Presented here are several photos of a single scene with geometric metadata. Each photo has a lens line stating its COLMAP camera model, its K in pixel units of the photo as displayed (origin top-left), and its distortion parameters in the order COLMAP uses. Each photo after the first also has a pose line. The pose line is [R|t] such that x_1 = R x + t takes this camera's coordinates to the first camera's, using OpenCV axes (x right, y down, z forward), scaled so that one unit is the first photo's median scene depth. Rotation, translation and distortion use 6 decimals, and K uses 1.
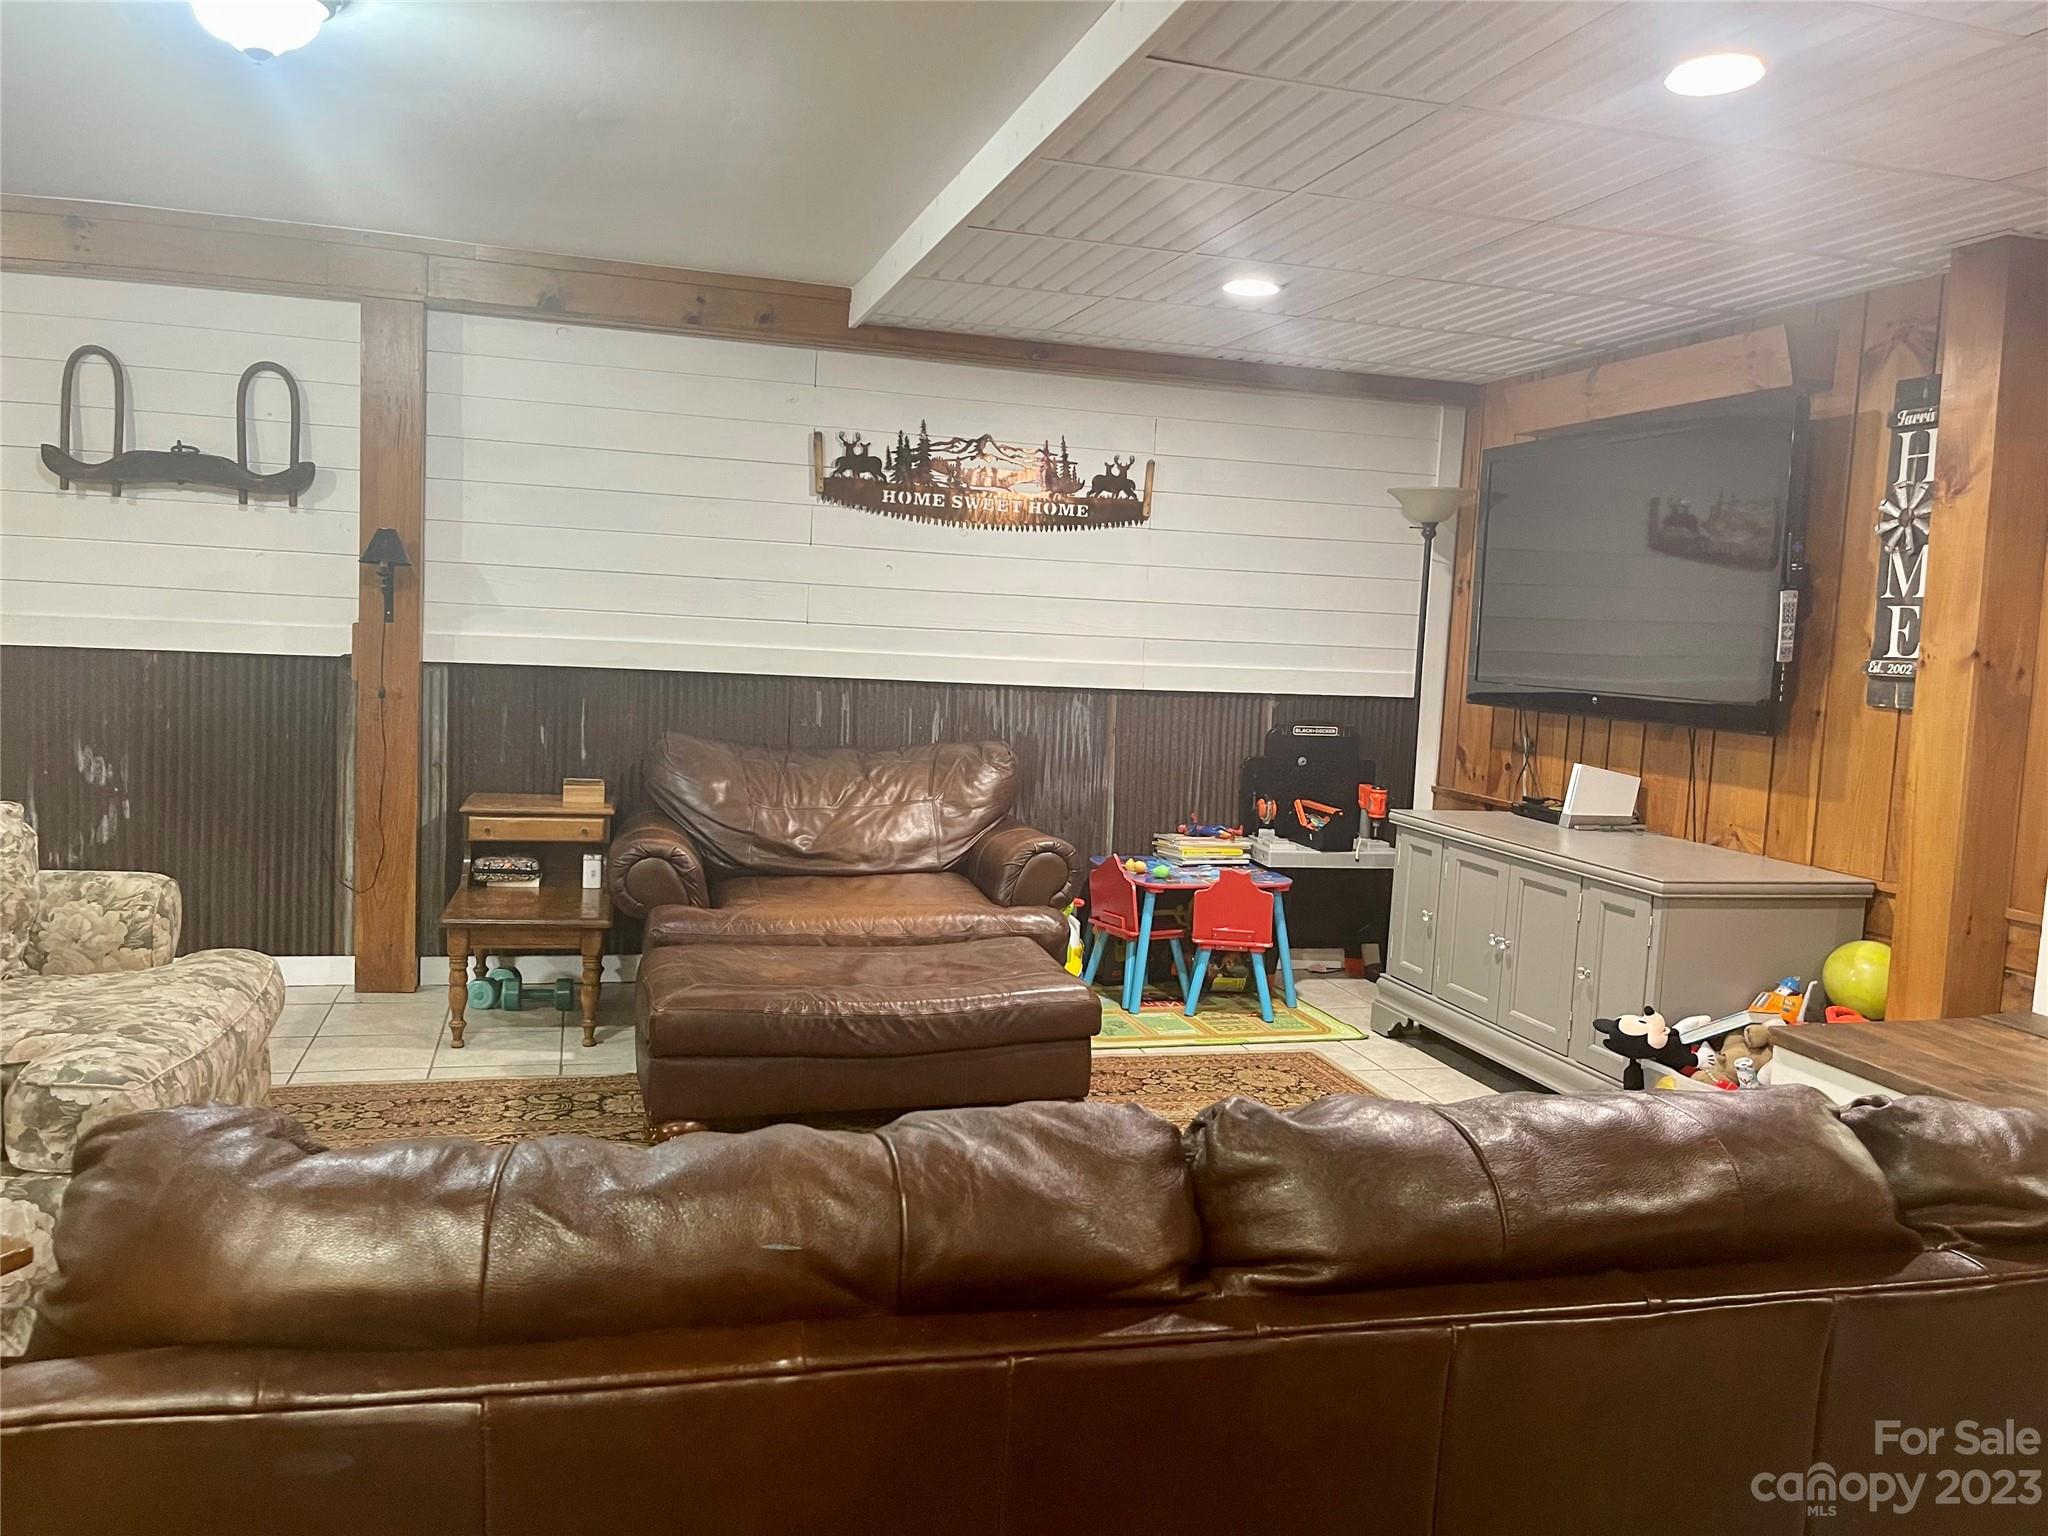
lens RADIAL K [[1542.6, 0, 1019.7], [0, 1542.6, 753.3], [0, 0, 1]] dist [0.055689, -0.069471]
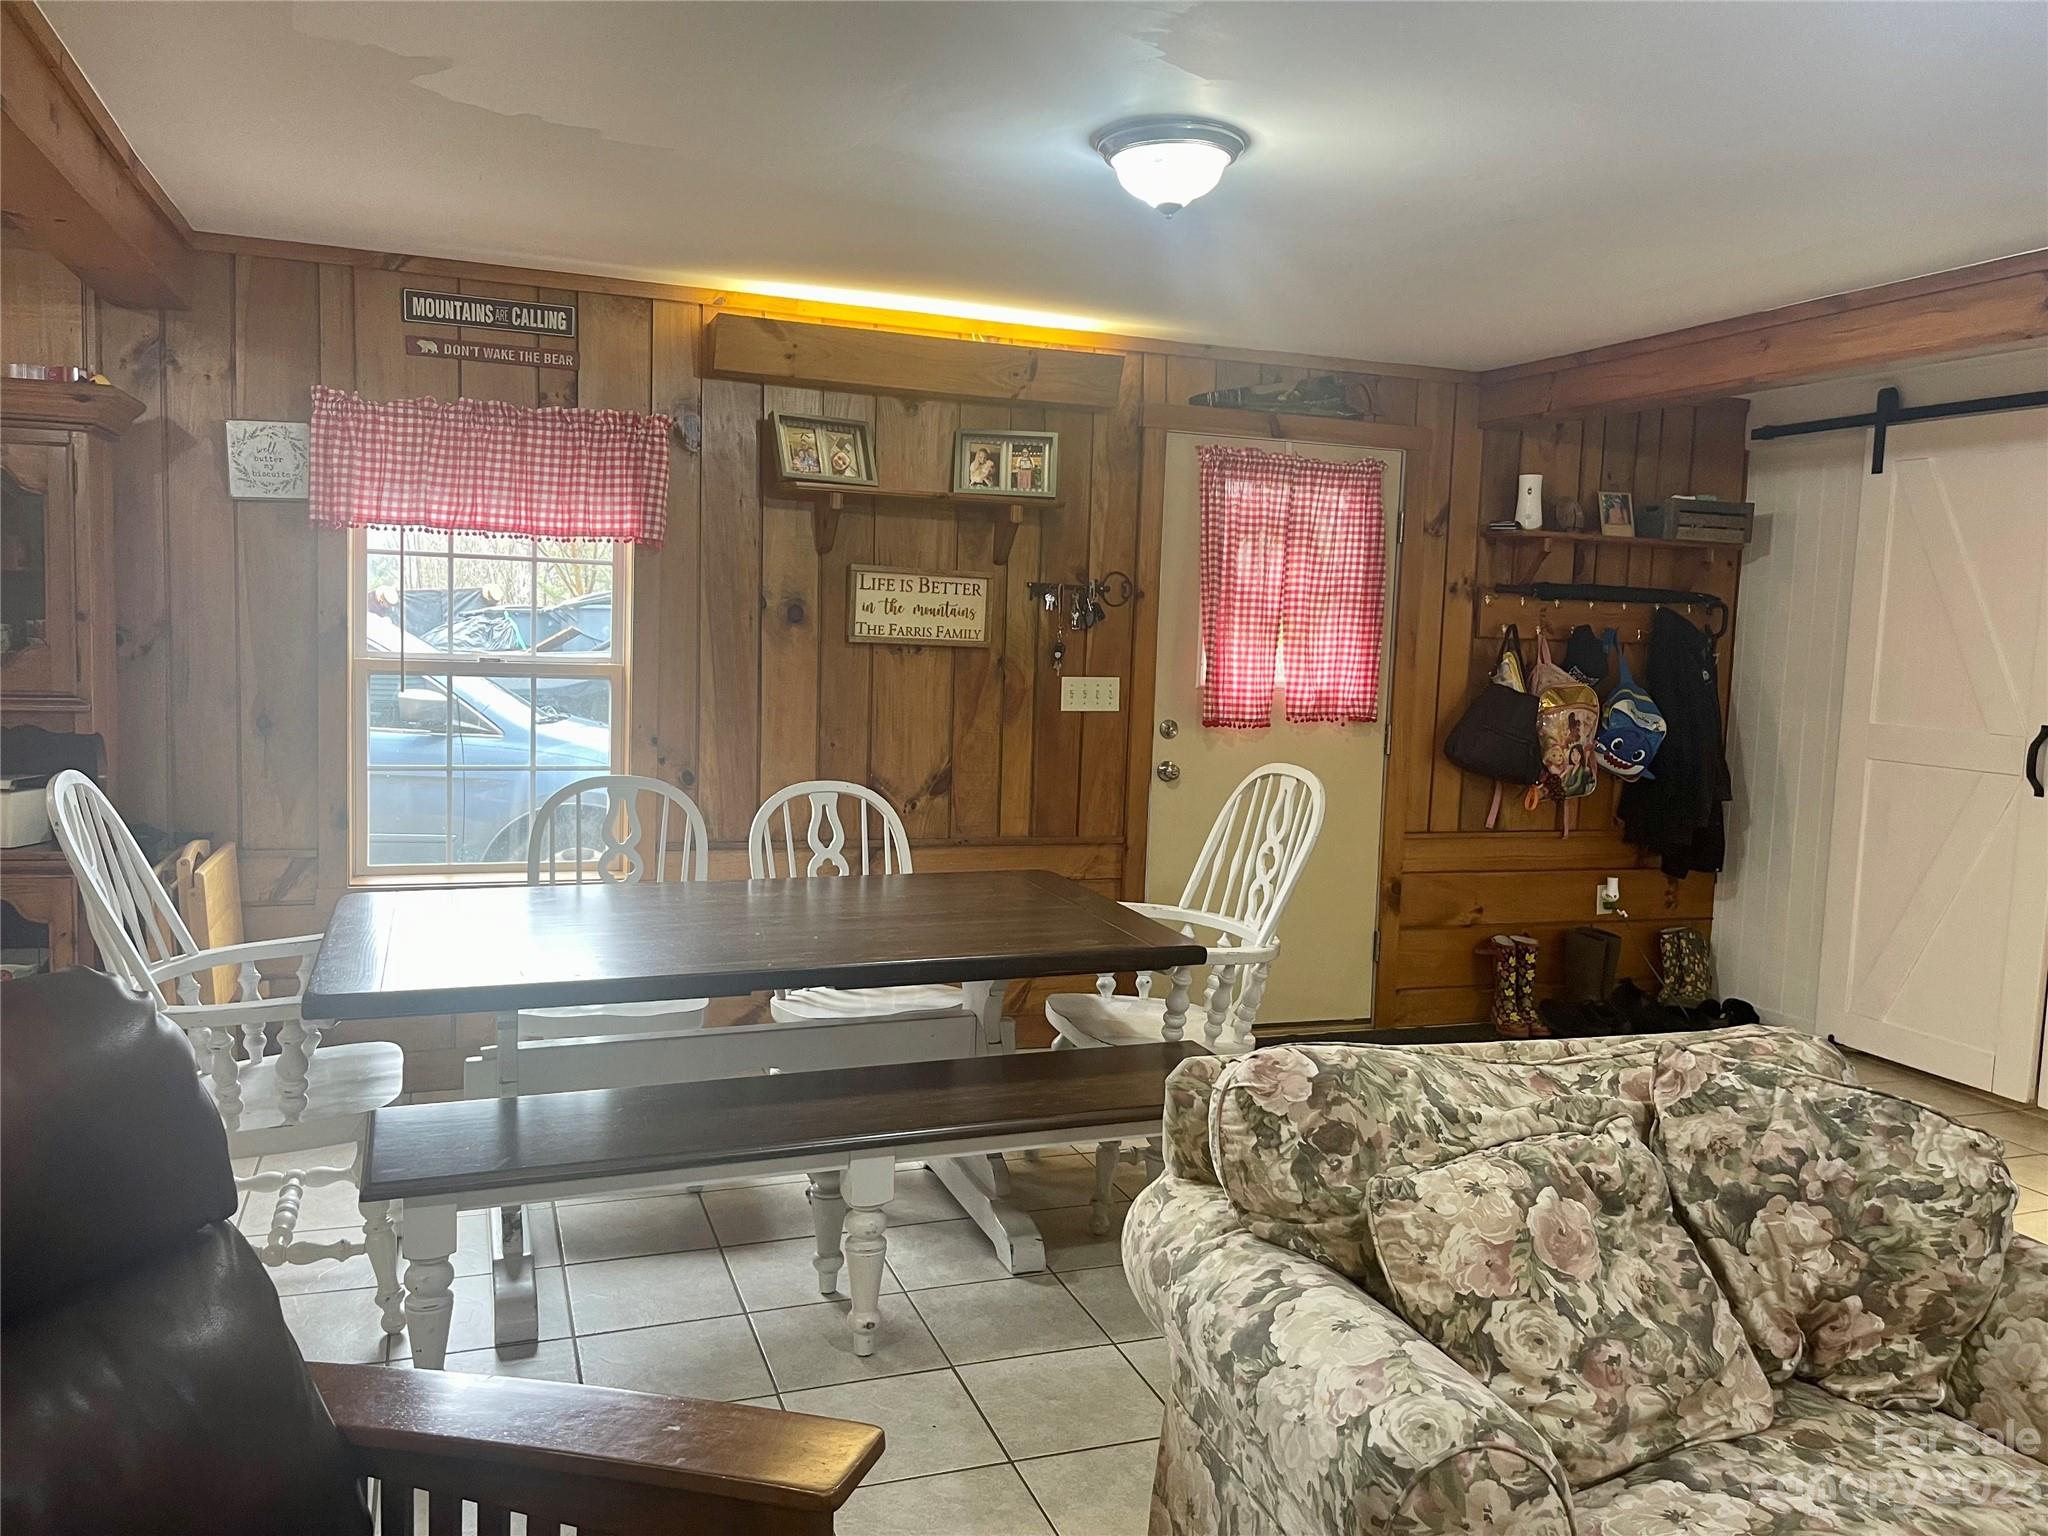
lens RADIAL K [[1542.6, 0, 1018.4], [0, 1542.6, 775.7], [0, 0, 1]] dist [0.055689, -0.069471]
pose [[0.073633, 0.055452, -0.995743, -0.031504], [-0.118165, 0.991905, 0.046501, -0.061137], [0.990260, 0.114238, 0.079589, 0.345875]]
